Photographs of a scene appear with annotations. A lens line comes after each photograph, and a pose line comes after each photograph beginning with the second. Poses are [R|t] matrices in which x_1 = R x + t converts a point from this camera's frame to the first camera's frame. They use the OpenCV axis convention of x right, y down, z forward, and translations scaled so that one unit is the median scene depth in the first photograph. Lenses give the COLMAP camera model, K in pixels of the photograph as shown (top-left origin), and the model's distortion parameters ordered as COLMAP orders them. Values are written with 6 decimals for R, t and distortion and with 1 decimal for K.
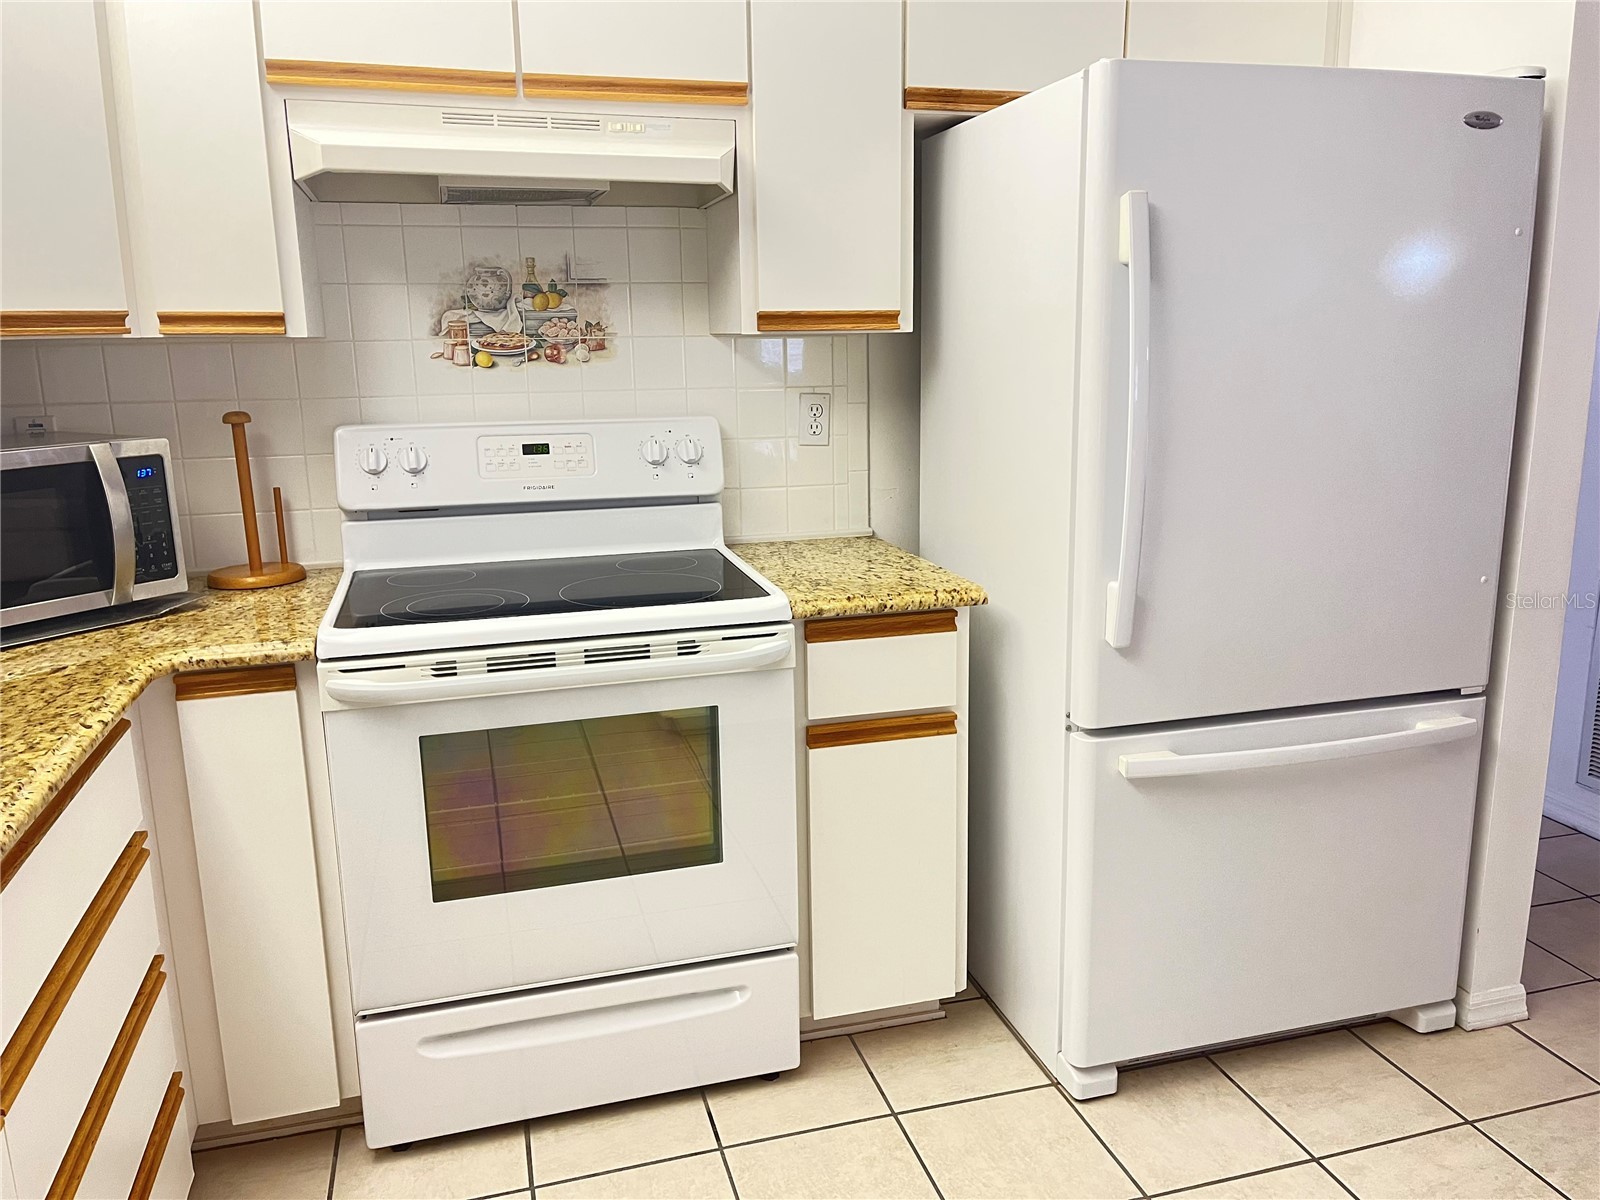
lens RADIAL K [[1227.5, 0, 800.9], [0, 1227.5, 597.9], [0, 0, 1]] dist [0.068801, -0.098442]
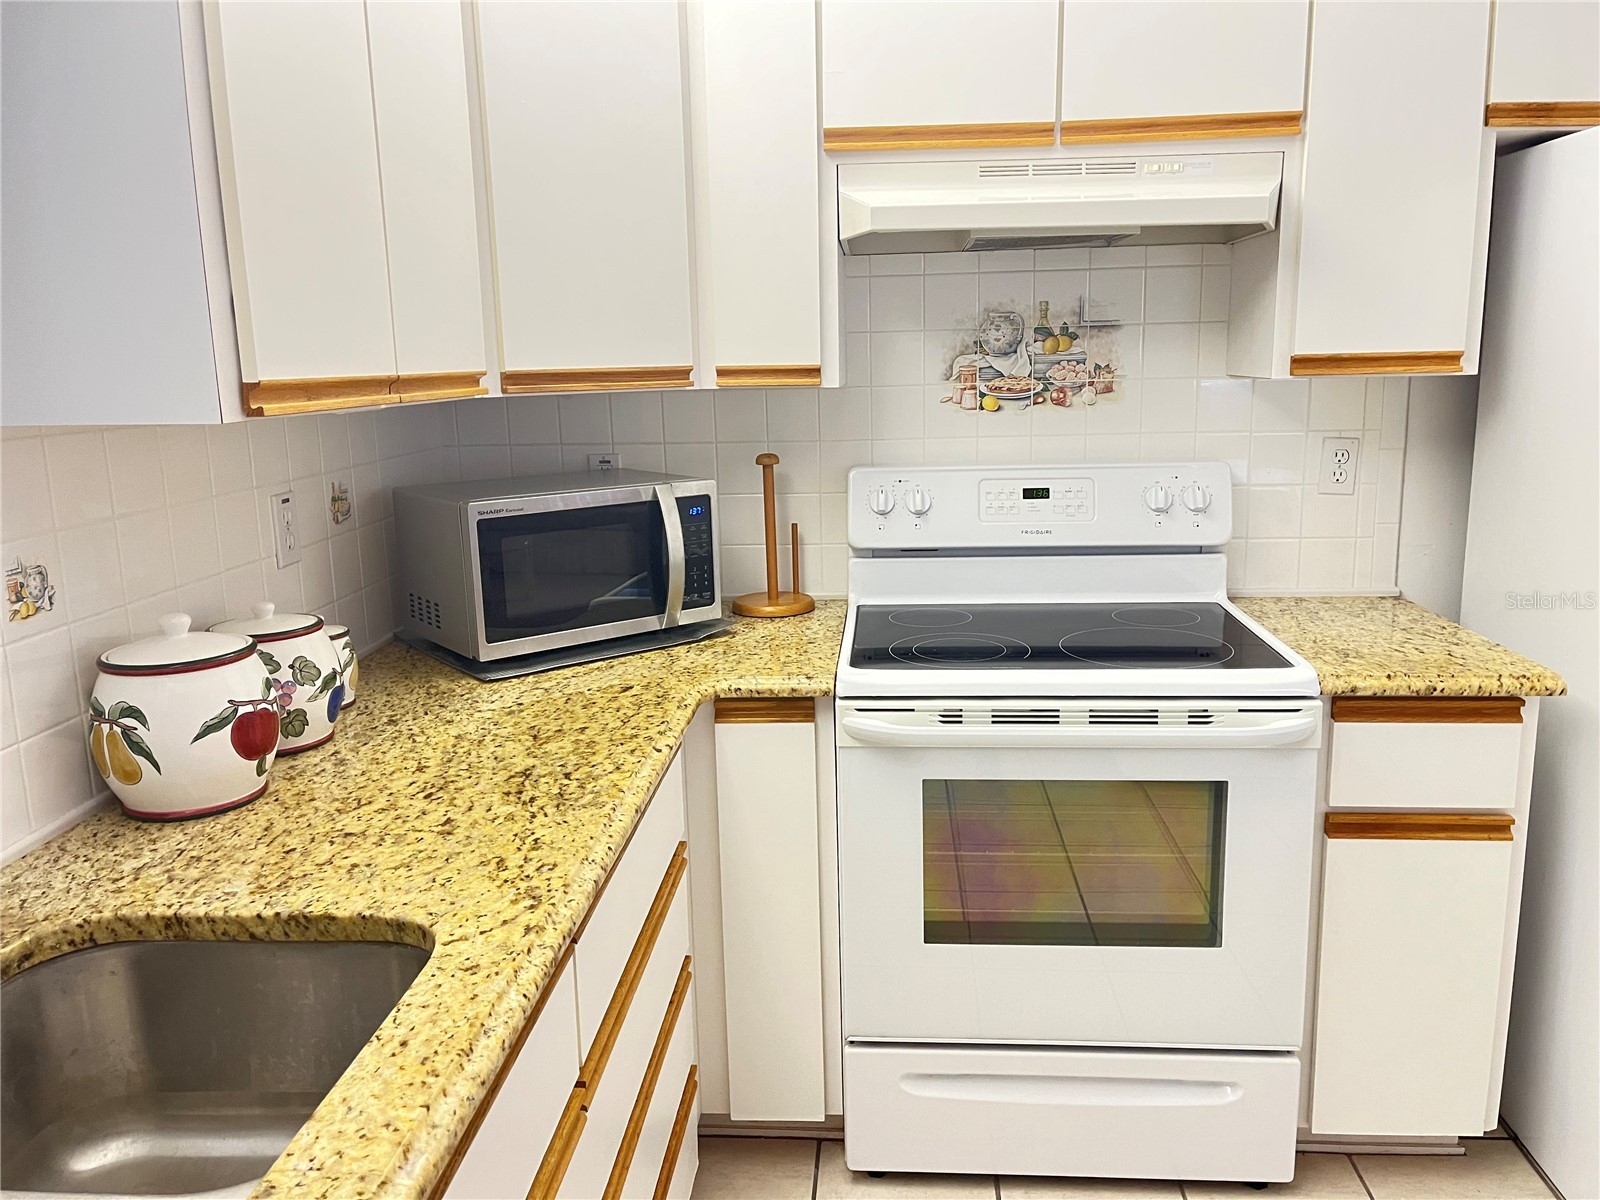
lens RADIAL K [[1227.5, 0, 804.1], [0, 1227.5, 604.6], [0, 0, 1]] dist [0.068801, -0.098442]
pose [[0.936194, 0.063469, -0.345706, -0.049504], [-0.067376, 0.997727, 0.000718, -0.023134], [0.344966, 0.022620, 0.938342, 0.004528]]
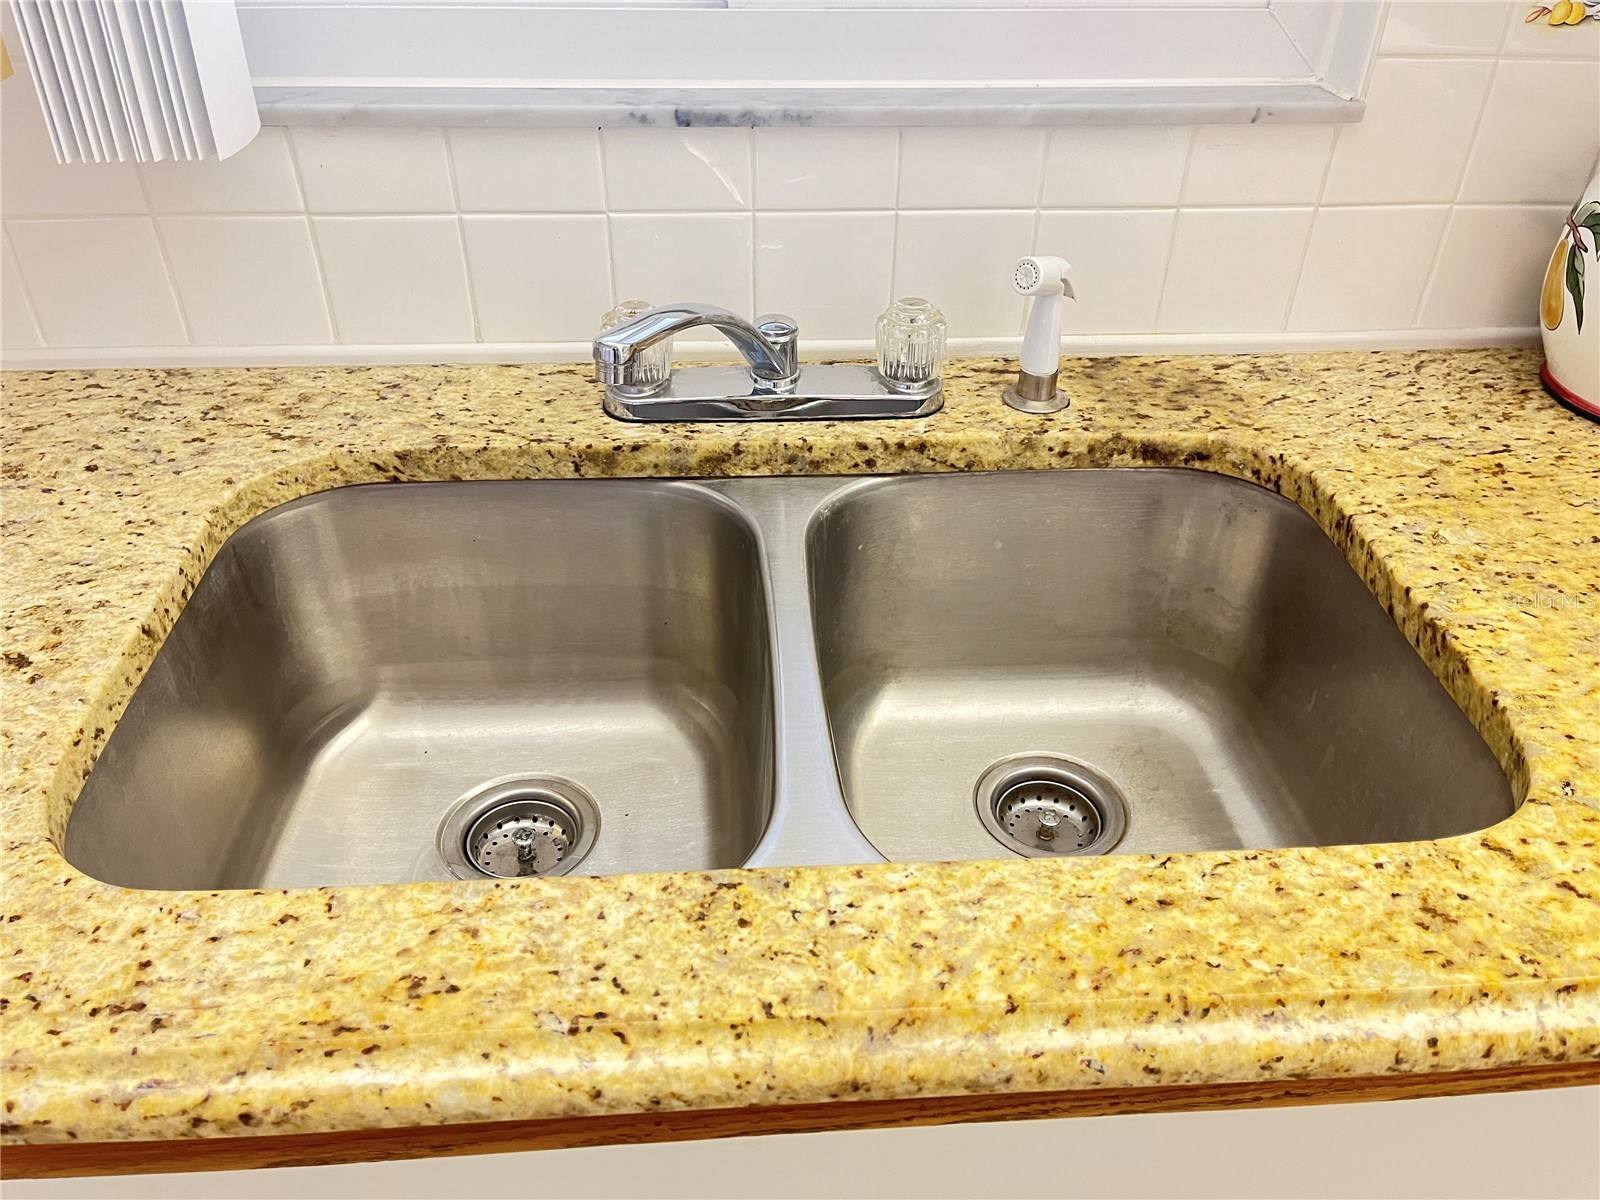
lens RADIAL K [[1227.5, 0, 801.6], [0, 1227.5, 598.7], [0, 0, 1]] dist [0.068801, -0.098442]
pose [[-0.212193, 0.580916, -0.785819, -0.192089], [-0.228853, 0.752229, 0.617882, -0.050920], [0.950053, 0.310947, -0.026673, 0.417237]]
